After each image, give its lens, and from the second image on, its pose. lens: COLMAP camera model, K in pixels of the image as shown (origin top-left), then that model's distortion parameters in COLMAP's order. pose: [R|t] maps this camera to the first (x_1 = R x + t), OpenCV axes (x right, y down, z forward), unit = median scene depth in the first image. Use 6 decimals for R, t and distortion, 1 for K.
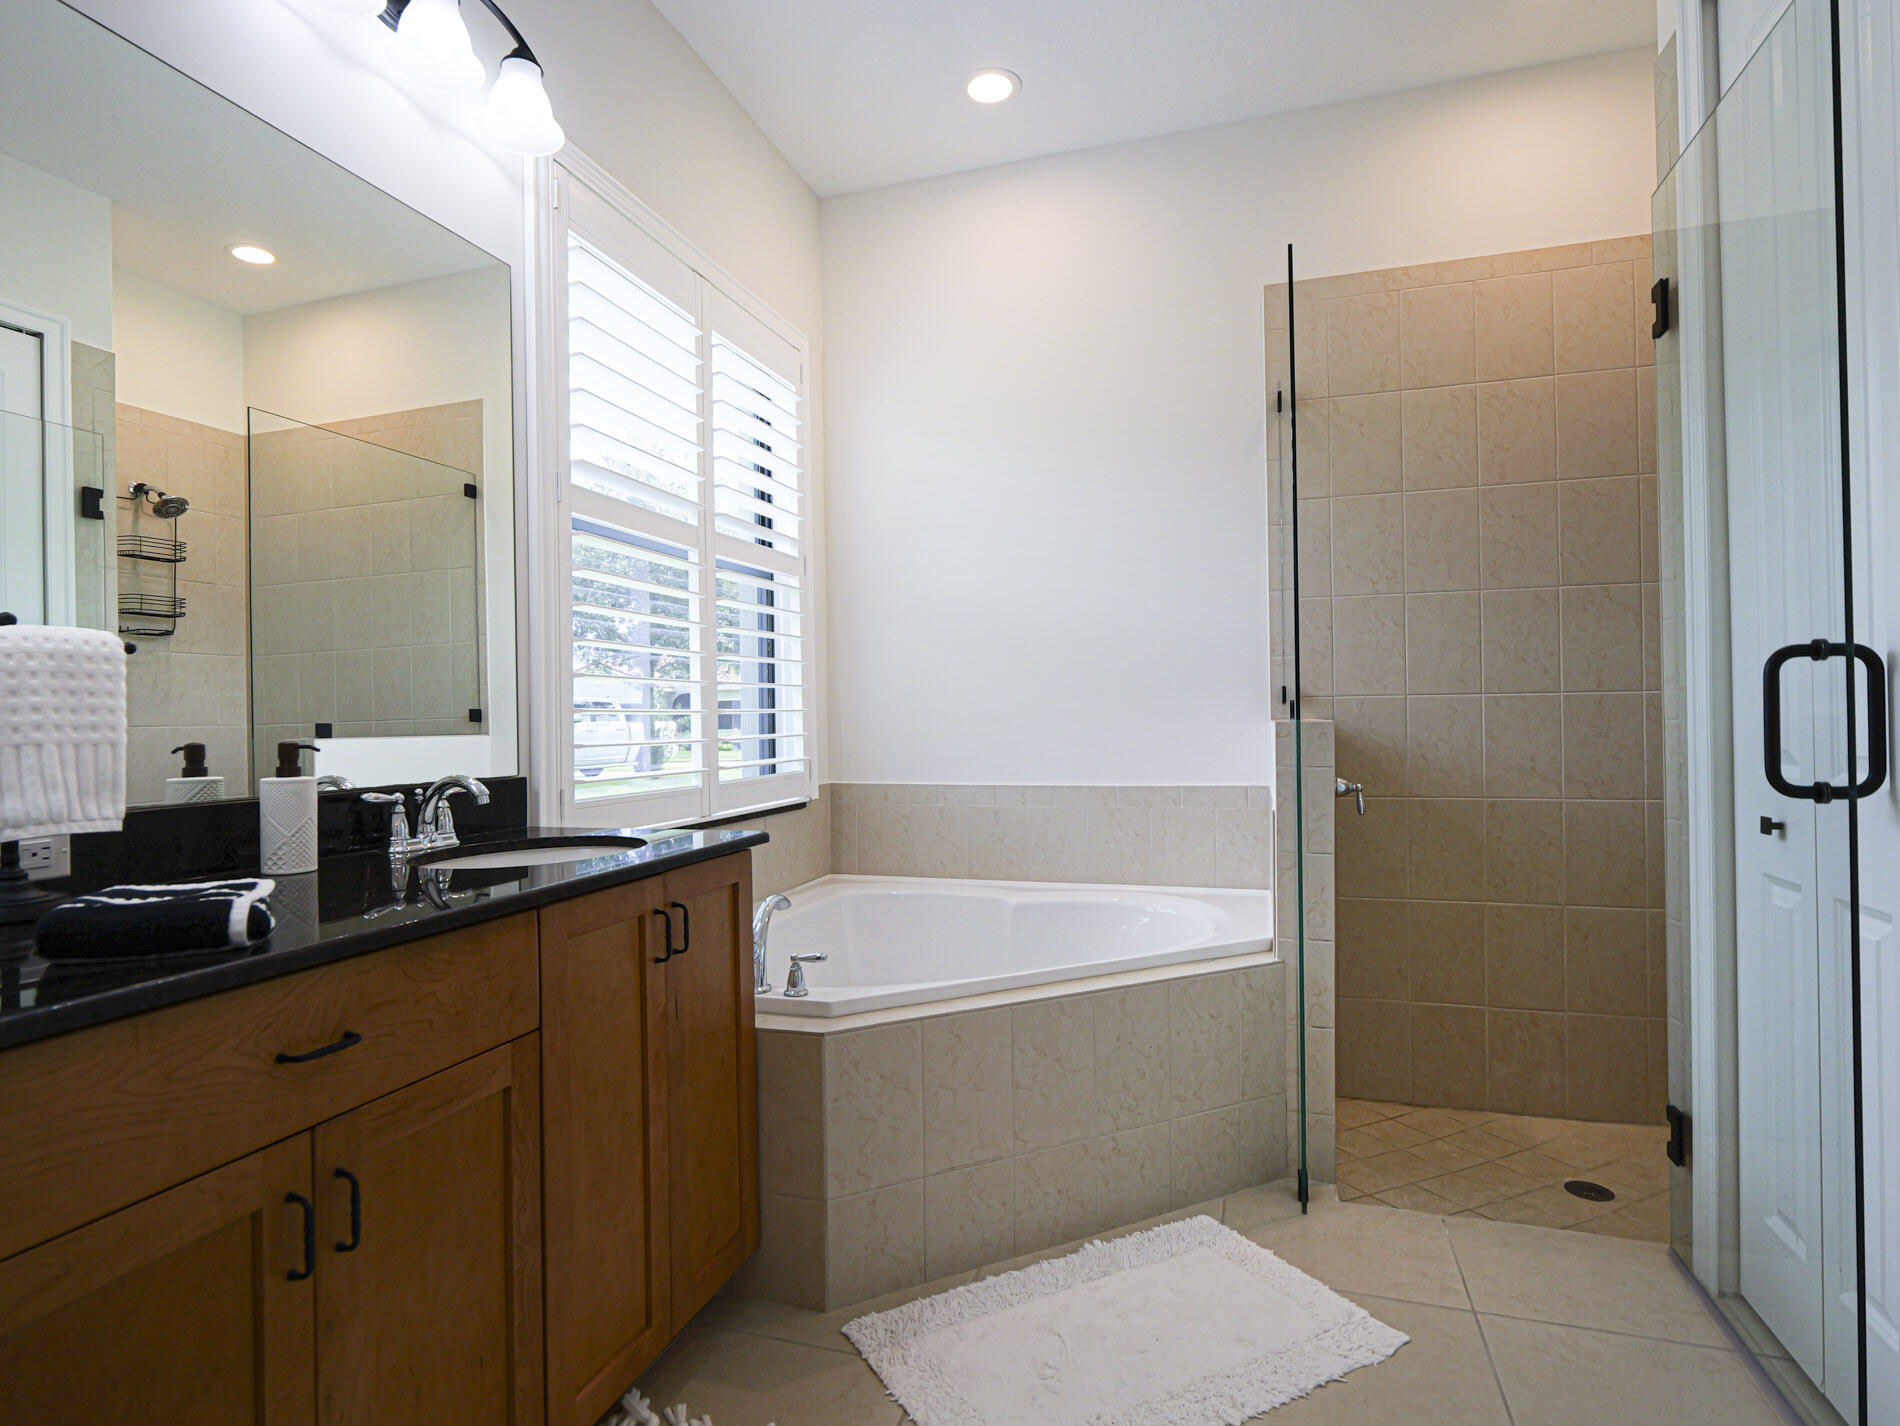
lens RADIAL K [[978.7, 0, 953.1], [0, 978.7, 715.1], [0, 0, 1]] dist [0.003341, 0.000632]
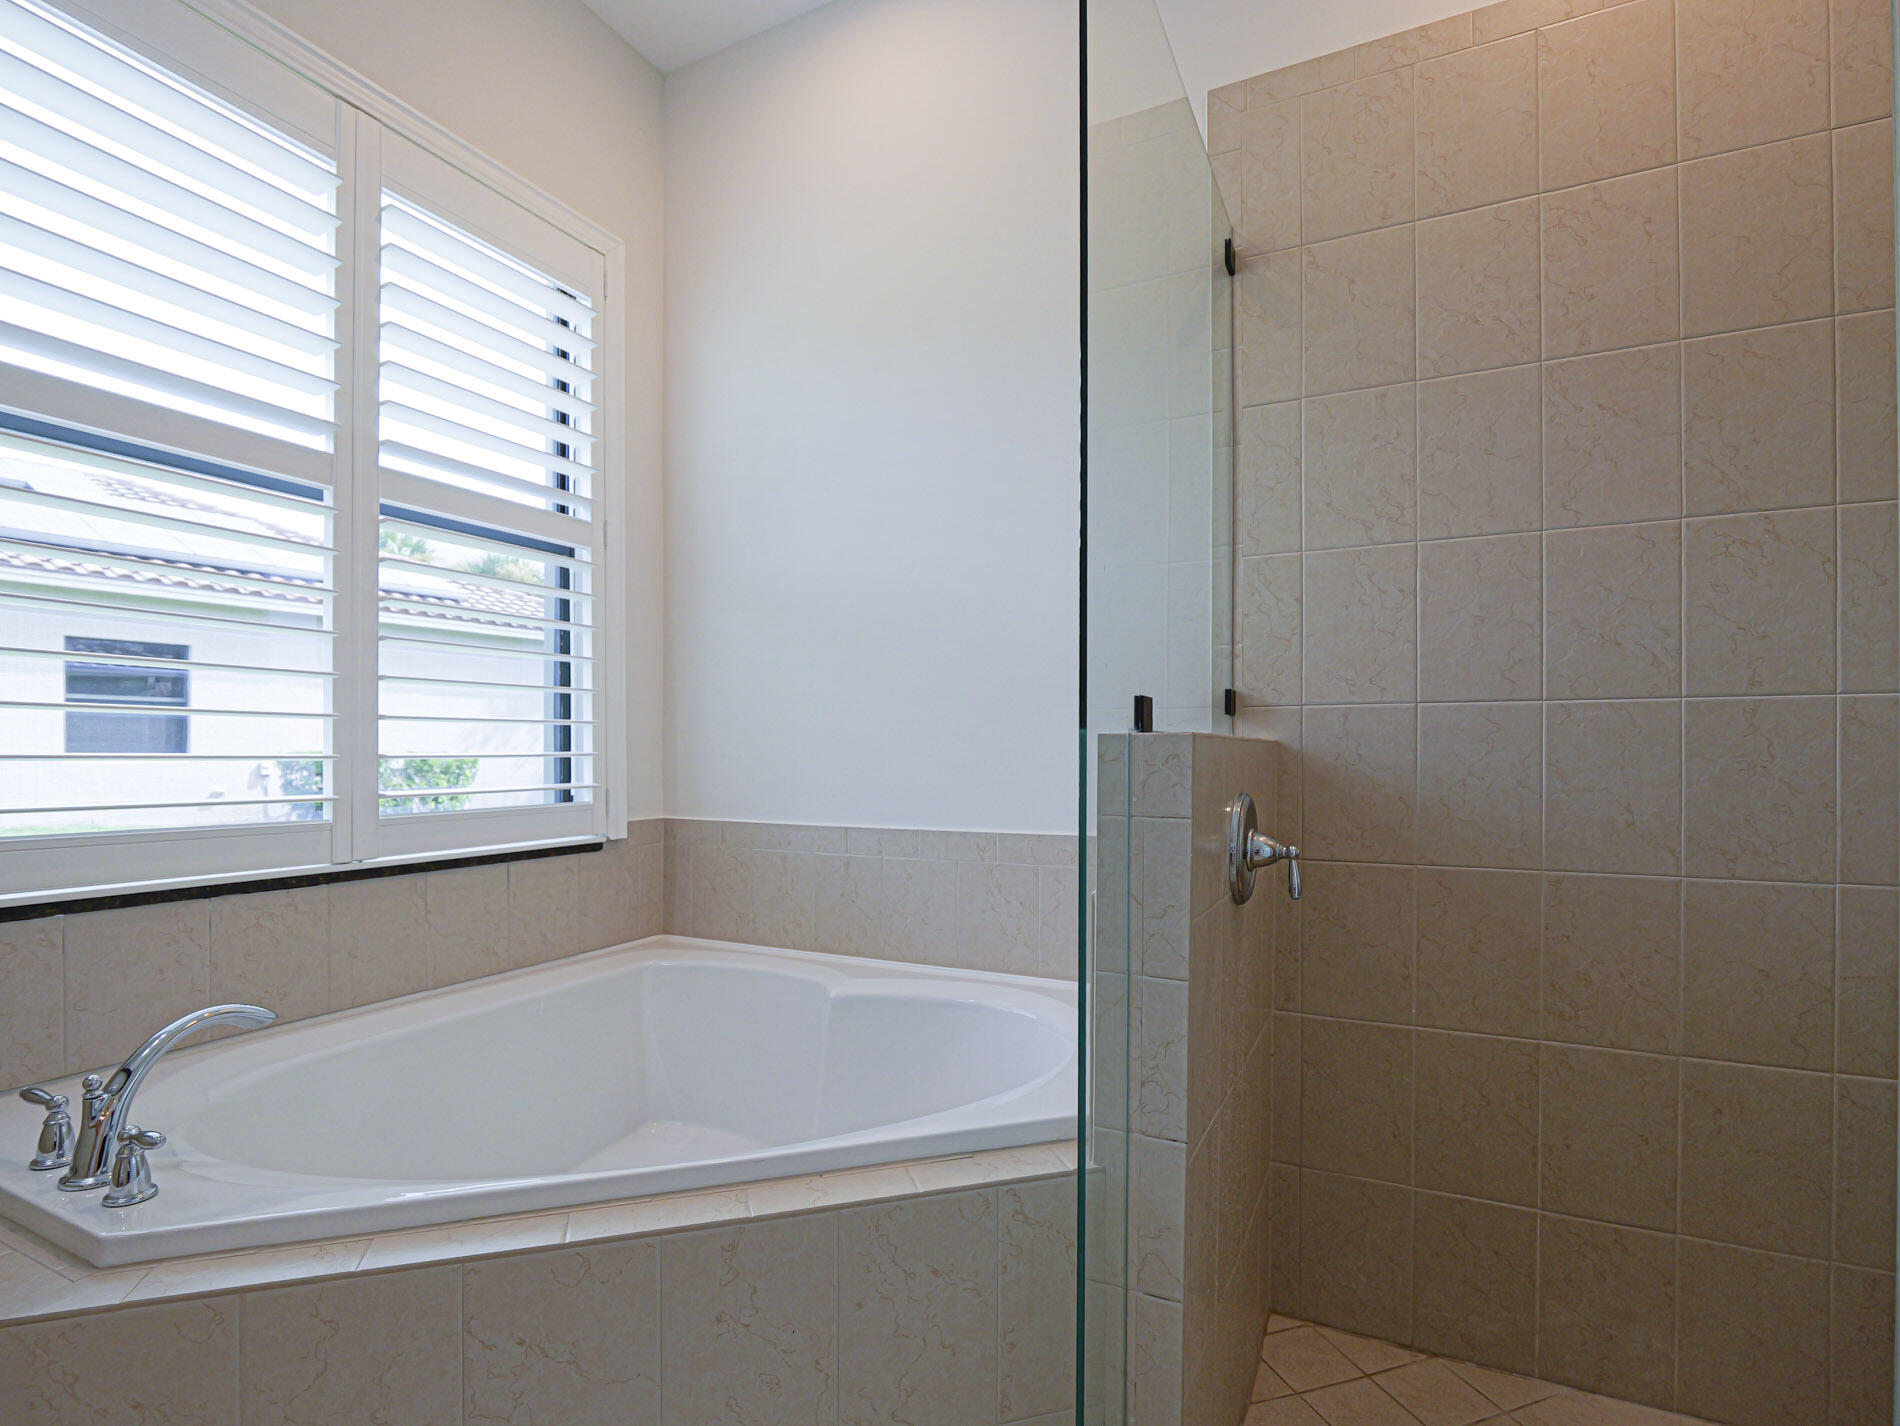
lens RADIAL K [[928.2, 0, 938.7], [0, 928.2, 755.9], [0, 0, 1]] dist [-0.010913, 0.000324]
pose [[0.988106, 0.013642, -0.153168, 0.248202], [-0.012351, 0.999880, 0.009372, 0.011930], [0.153278, -0.007369, 0.988156, 0.360219]]
